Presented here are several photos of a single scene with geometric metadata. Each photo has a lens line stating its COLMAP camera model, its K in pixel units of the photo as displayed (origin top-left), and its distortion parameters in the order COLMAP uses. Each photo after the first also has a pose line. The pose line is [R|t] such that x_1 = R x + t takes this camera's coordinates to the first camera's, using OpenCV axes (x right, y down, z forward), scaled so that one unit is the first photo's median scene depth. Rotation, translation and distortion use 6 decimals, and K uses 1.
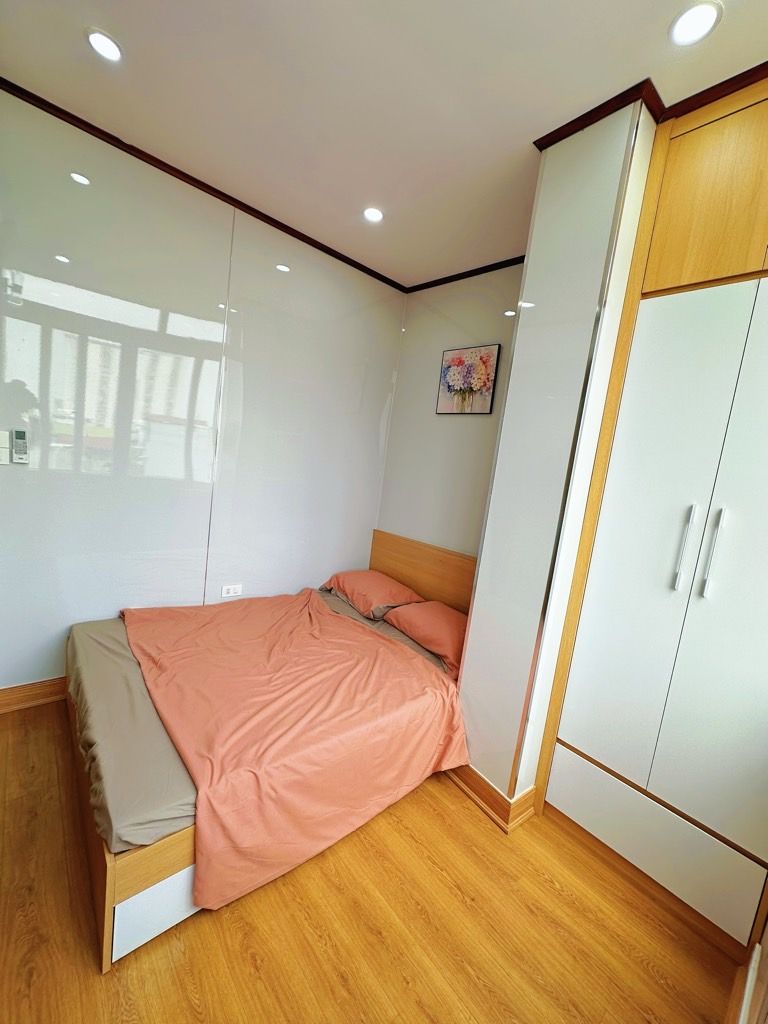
lens RADIAL K [[408.5, 0, 379.0], [0, 408.5, 511.0], [0, 0, 1]] dist [0.001197, 0.001178]
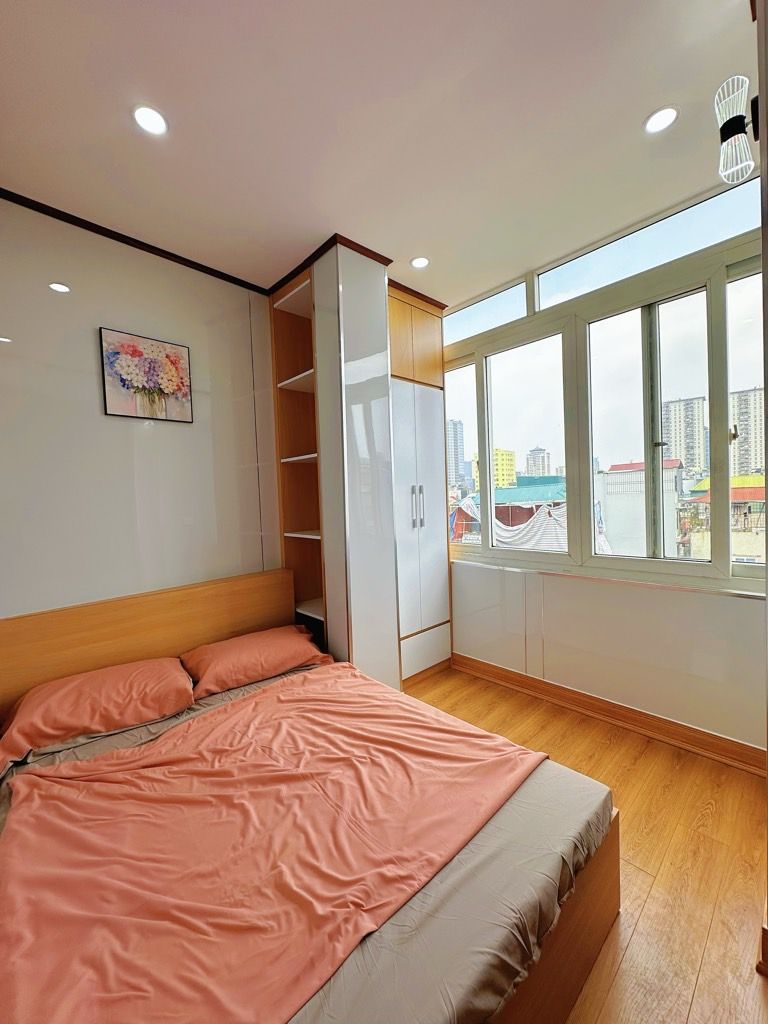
lens RADIAL K [[408.5, 0, 388.1], [0, 408.5, 511.9], [0, 0, 1]] dist [0.001197, 0.001178]
pose [[-0.046198, -0.159714, 0.986082, -0.680880], [0.156064, 0.973860, 0.165046, -0.128582], [-0.986666, 0.161516, -0.020065, 0.626645]]
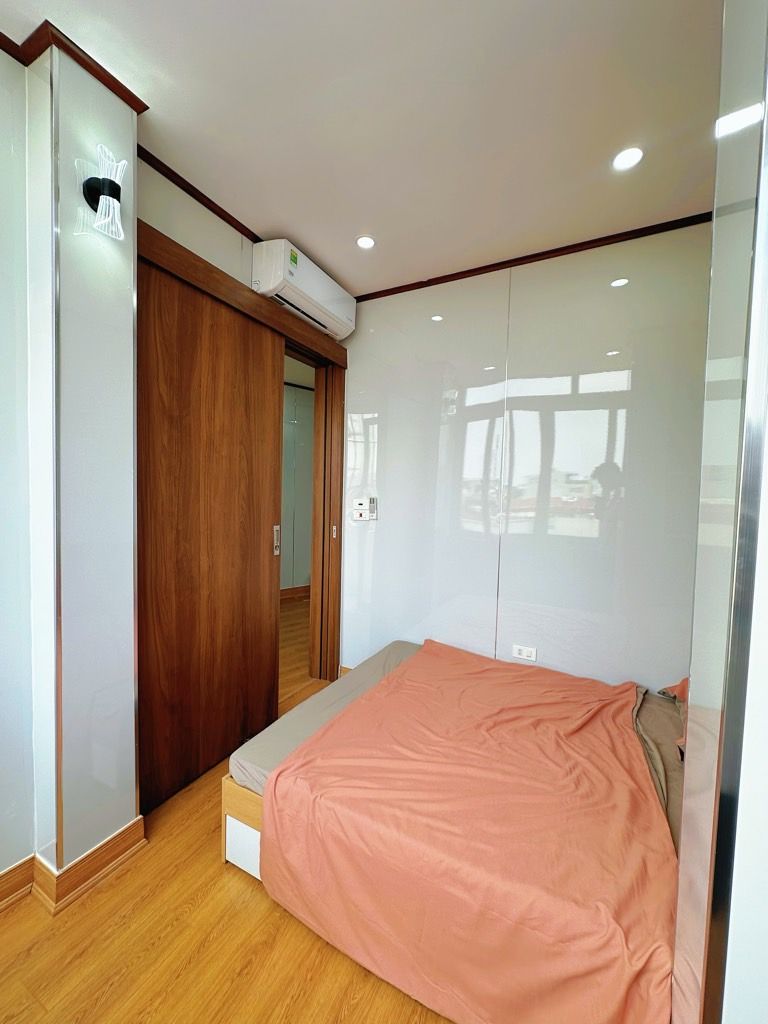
lens RADIAL K [[408.5, 0, 377.6], [0, 408.5, 505.9], [0, 0, 1]] dist [0.001197, 0.001178]
pose [[0.362715, -0.081682, -0.928314, 0.394765], [-0.085475, 0.989036, -0.120422, 0.012311], [0.927972, 0.123026, 0.351756, 0.353271]]
